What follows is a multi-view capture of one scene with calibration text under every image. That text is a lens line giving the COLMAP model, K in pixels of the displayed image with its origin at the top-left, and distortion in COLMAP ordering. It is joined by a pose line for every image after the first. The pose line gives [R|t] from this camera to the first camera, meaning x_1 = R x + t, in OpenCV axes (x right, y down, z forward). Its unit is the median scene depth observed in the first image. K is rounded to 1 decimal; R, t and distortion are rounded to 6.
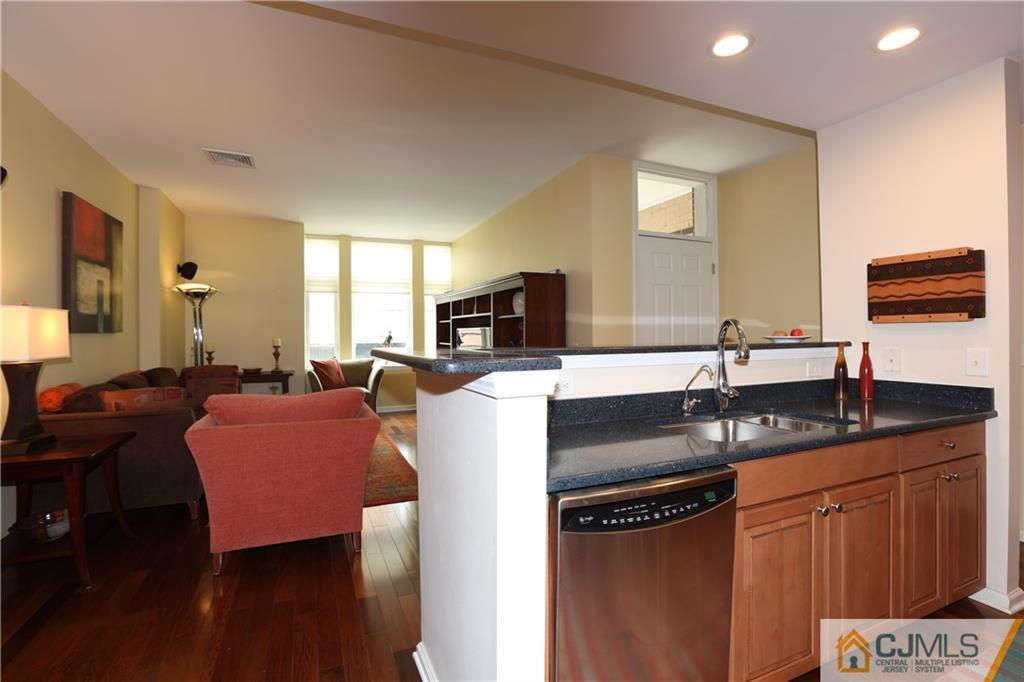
lens RADIAL K [[470.2, 0, 510.3], [0, 470.2, 332.6], [0, 0, 1]] dist [-0.060808, 0.025895]
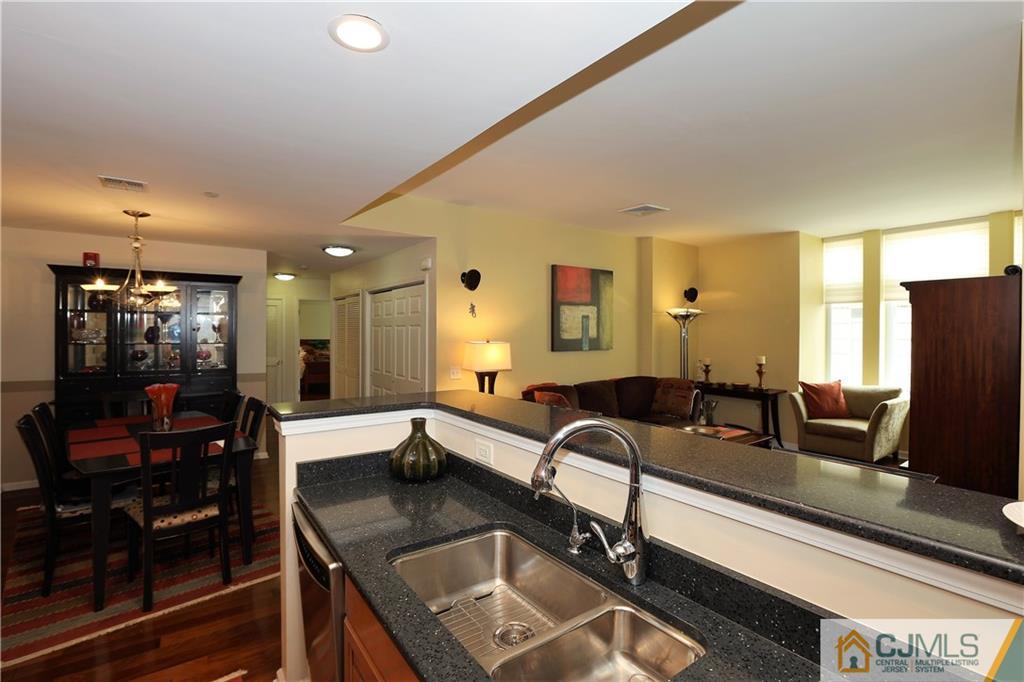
lens RADIAL K [[470.2, 0, 510.3], [0, 470.2, 332.6], [0, 0, 1]] dist [-0.060808, 0.025895]
pose [[0.216259, 0.013335, -0.976245, 0.363060], [-0.004044, 0.999910, 0.012763, -0.050664], [0.976328, 0.001188, 0.216294, 0.279777]]
